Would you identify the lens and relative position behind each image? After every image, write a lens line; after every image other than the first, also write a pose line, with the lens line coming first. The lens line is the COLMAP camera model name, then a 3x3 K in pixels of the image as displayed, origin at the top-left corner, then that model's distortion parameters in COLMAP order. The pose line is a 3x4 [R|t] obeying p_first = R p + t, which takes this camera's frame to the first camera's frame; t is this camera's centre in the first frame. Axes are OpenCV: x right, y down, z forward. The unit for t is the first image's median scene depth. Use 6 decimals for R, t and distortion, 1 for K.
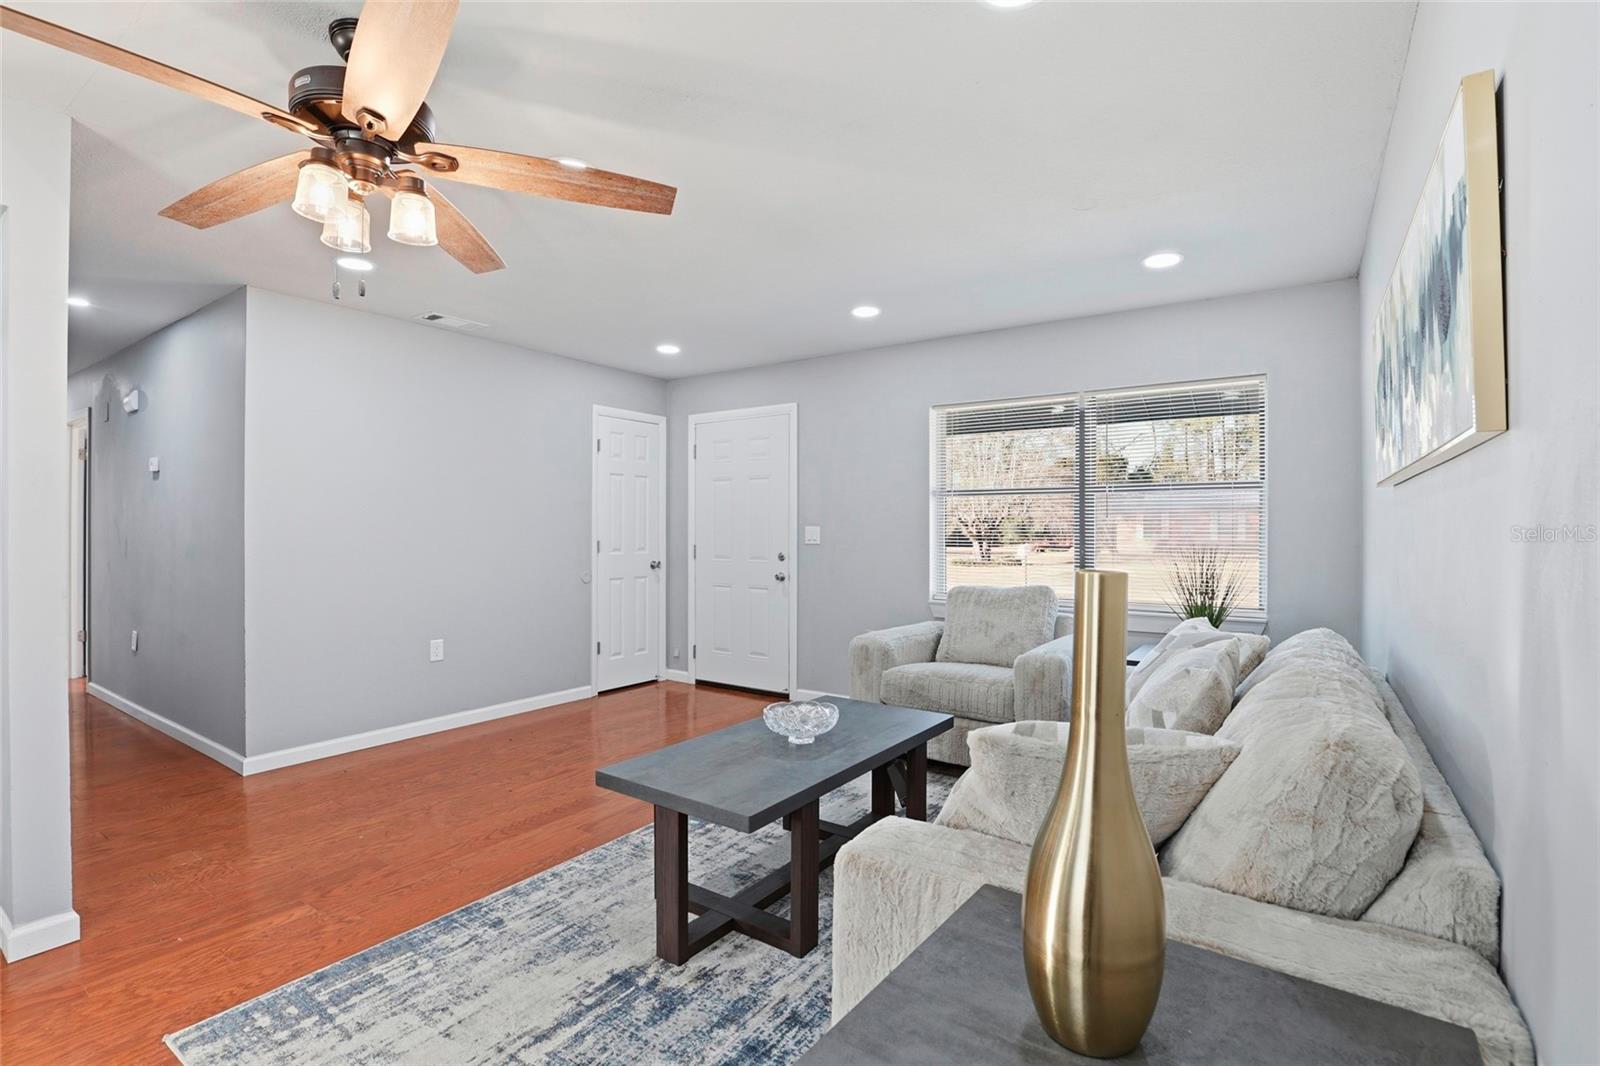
lens RADIAL K [[744.5, 0, 807.3], [0, 744.5, 532.3], [0, 0, 1]] dist [-0.036490, 0.007371]
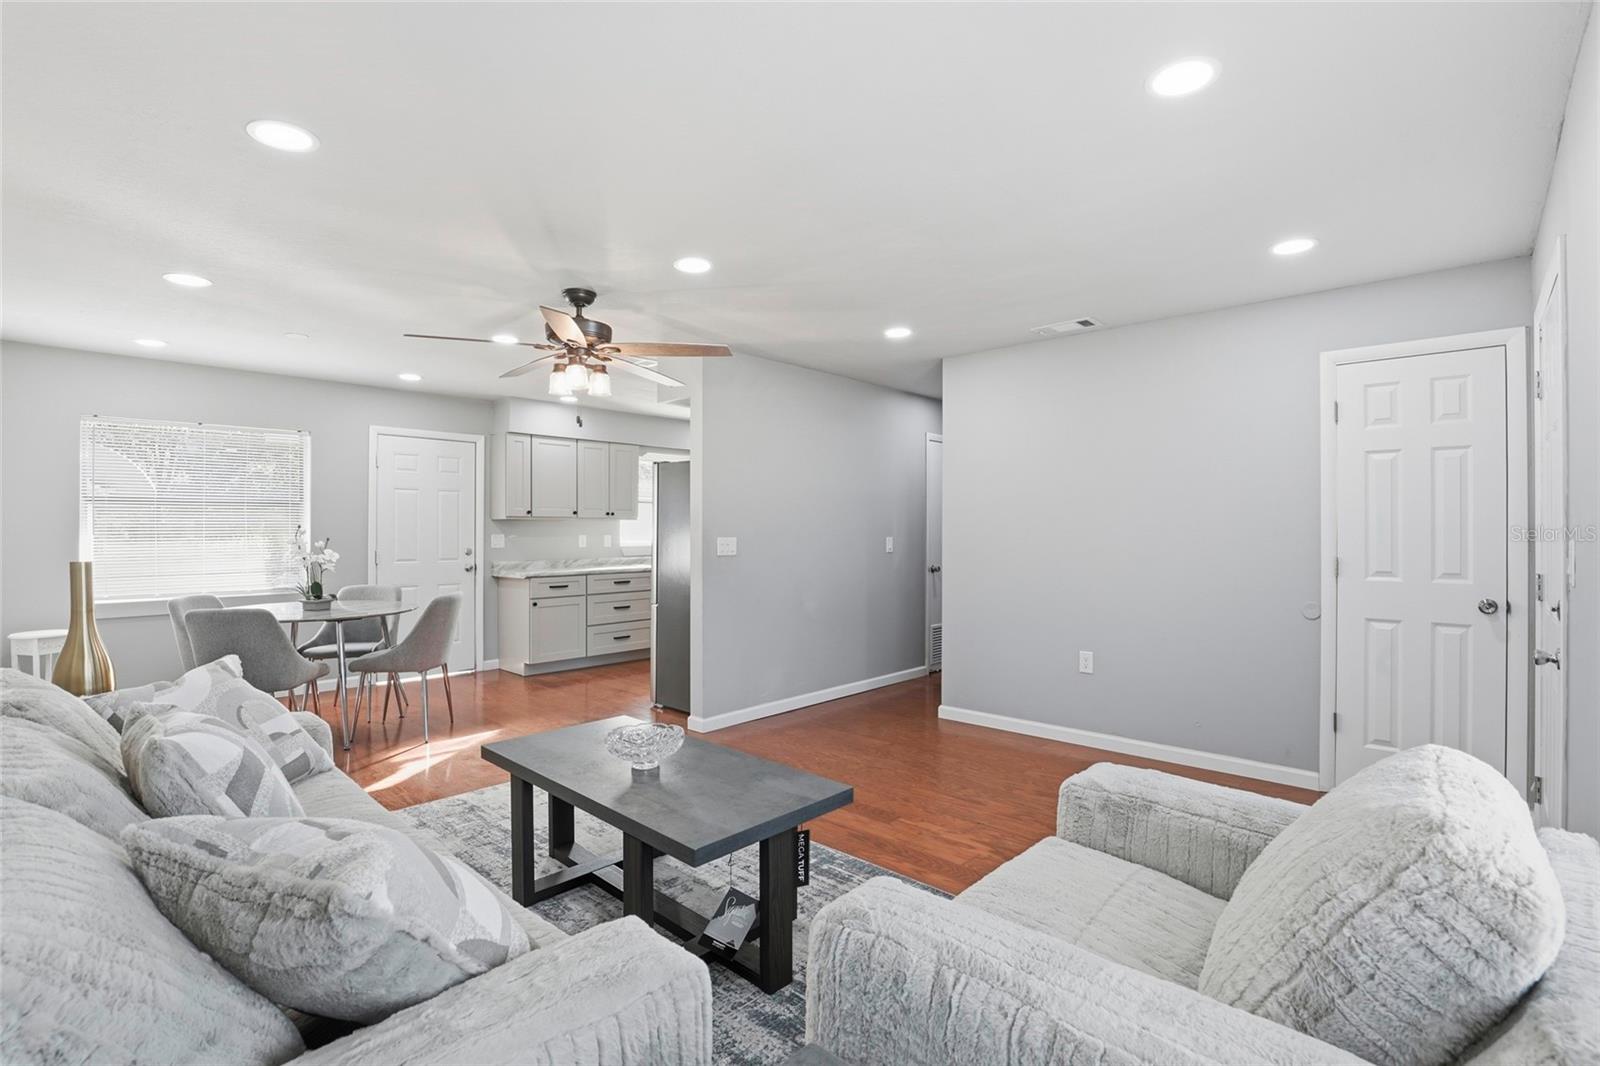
lens RADIAL K [[744.5, 0, 800.4], [0, 744.5, 526.6], [0, 0, 1]] dist [-0.036490, 0.007371]
pose [[-0.153074, -0.002580, -0.988211, 0.630512], [-0.003881, 0.999990, -0.002009, -0.019218], [0.988207, 0.003528, -0.153082, 0.932324]]
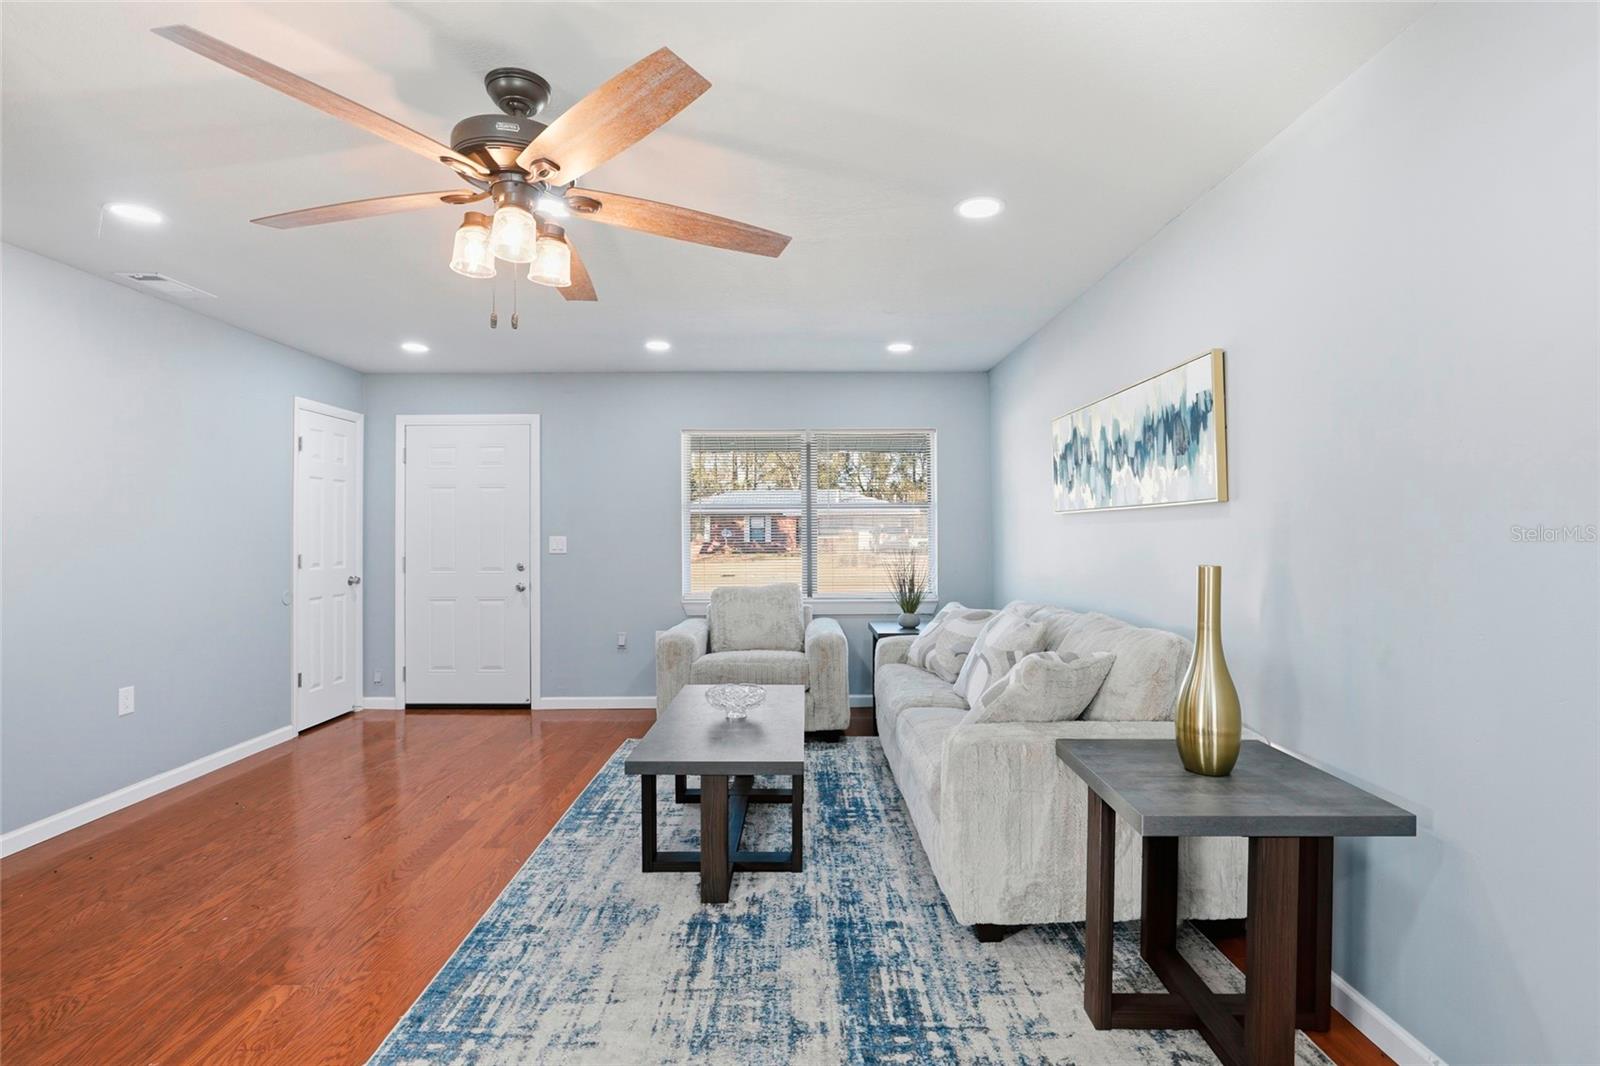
lens RADIAL K [[744.5, 0, 809.3], [0, 744.5, 521.5], [0, 0, 1]] dist [-0.036490, 0.007371]
pose [[0.816045, 0.002639, 0.577983, -0.427702], [0.008501, 0.999827, -0.016568, -0.012014], [-0.577926, 0.018434, 0.815881, -0.049455]]
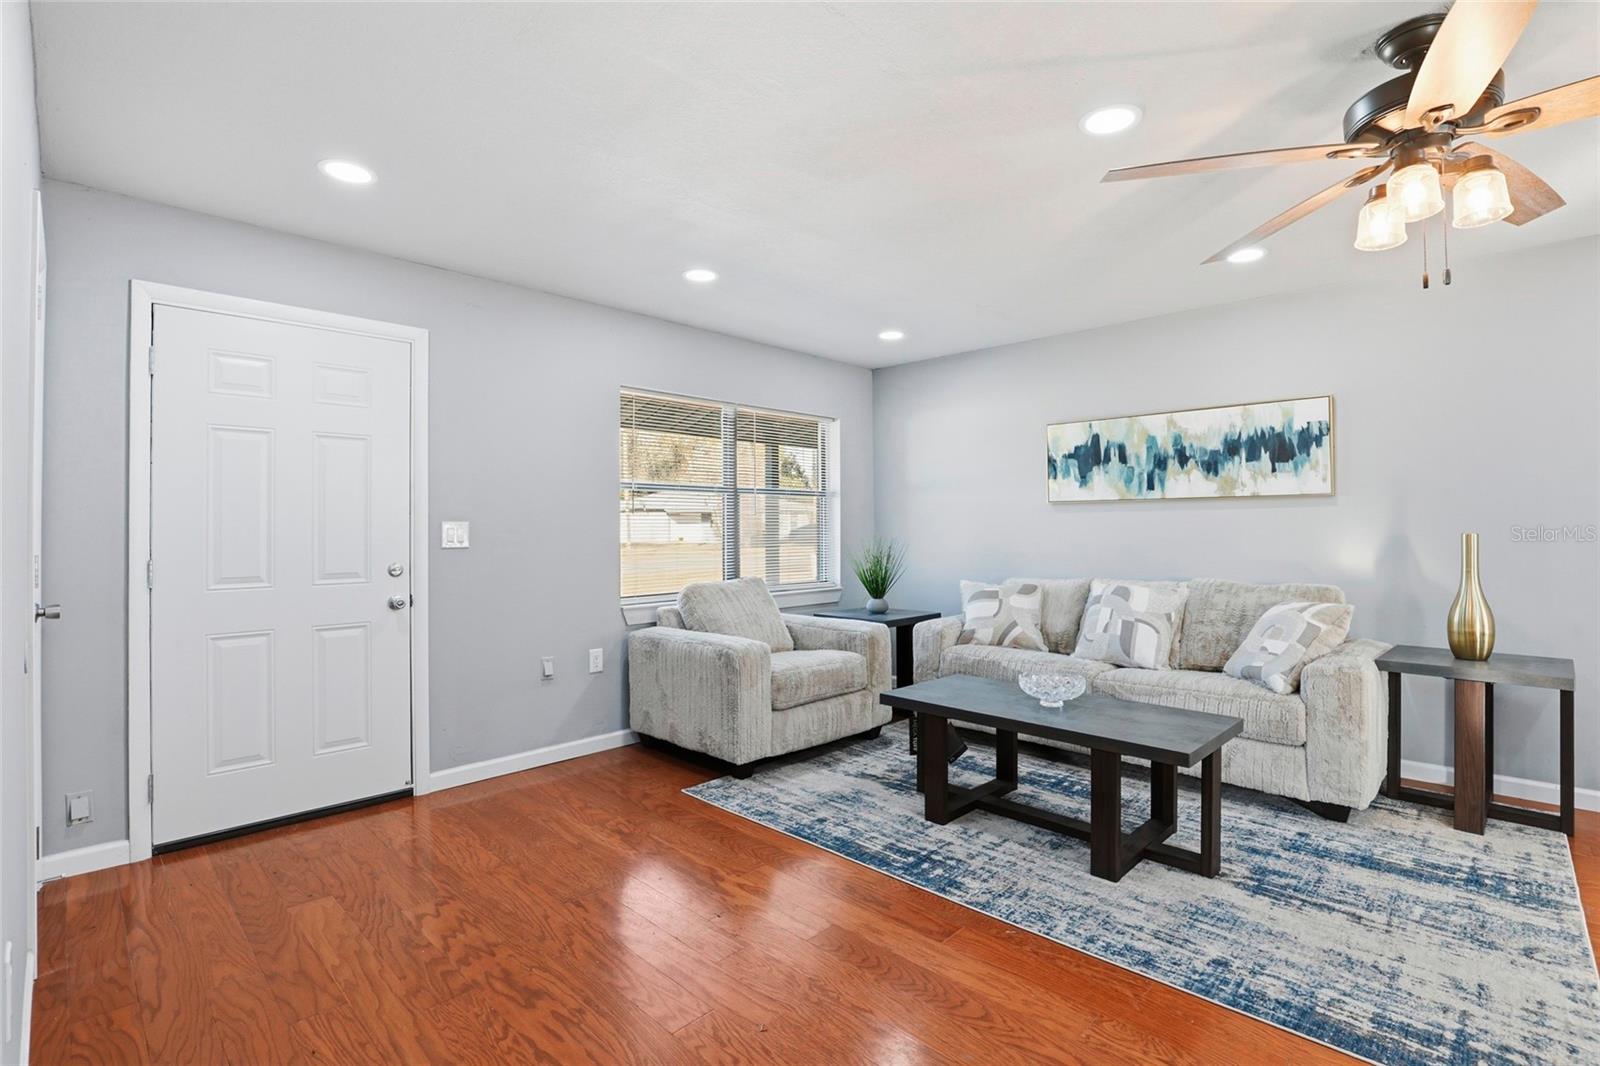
lens RADIAL K [[744.5, 0, 805.5], [0, 744.5, 520.9], [0, 0, 1]] dist [-0.036490, 0.007371]
pose [[0.168148, 0.004898, 0.985750, -0.846804], [0.007852, 0.999949, -0.006308, -0.002702], [-0.985731, 0.008801, 0.168101, 0.820658]]
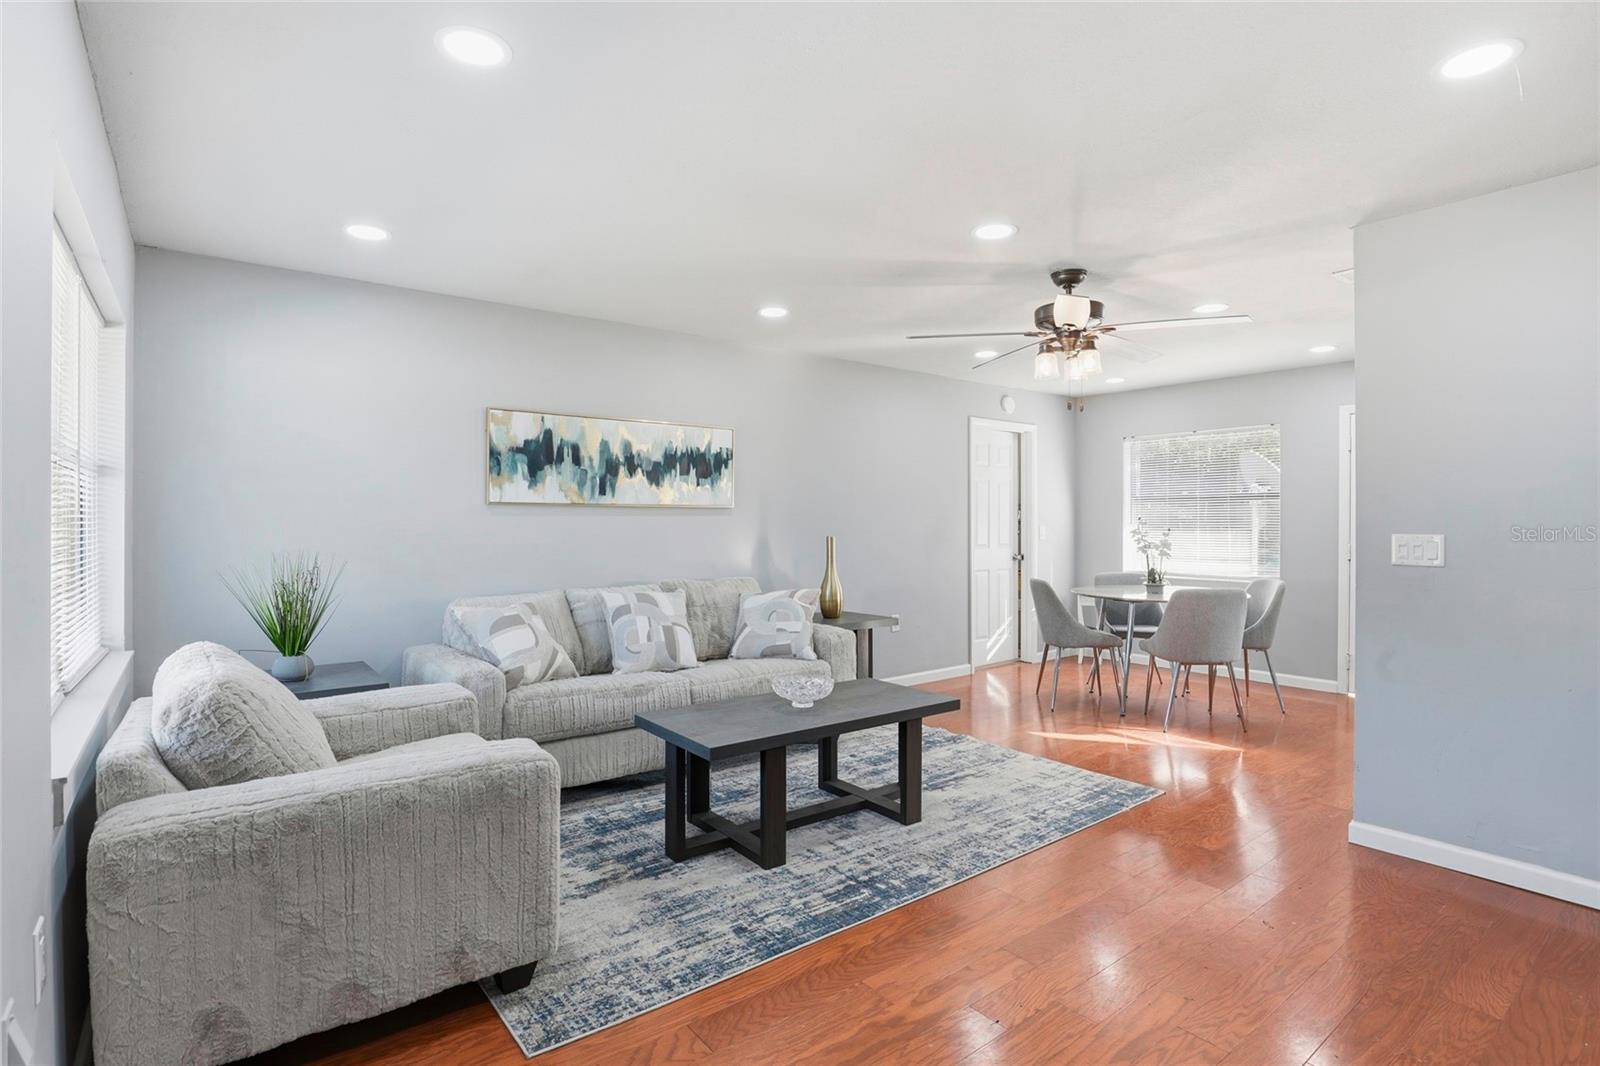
lens RADIAL K [[785.4, 0, 809.3], [0, 785.4, 522.8], [0, 0, 1]] dist [-0.024232, -0.000552]
pose [[-0.953583, -0.003082, 0.301113, -0.281313], [-0.002541, 0.999994, 0.002186, -0.014850], [-0.301118, 0.001320, -0.953586, 1.542255]]
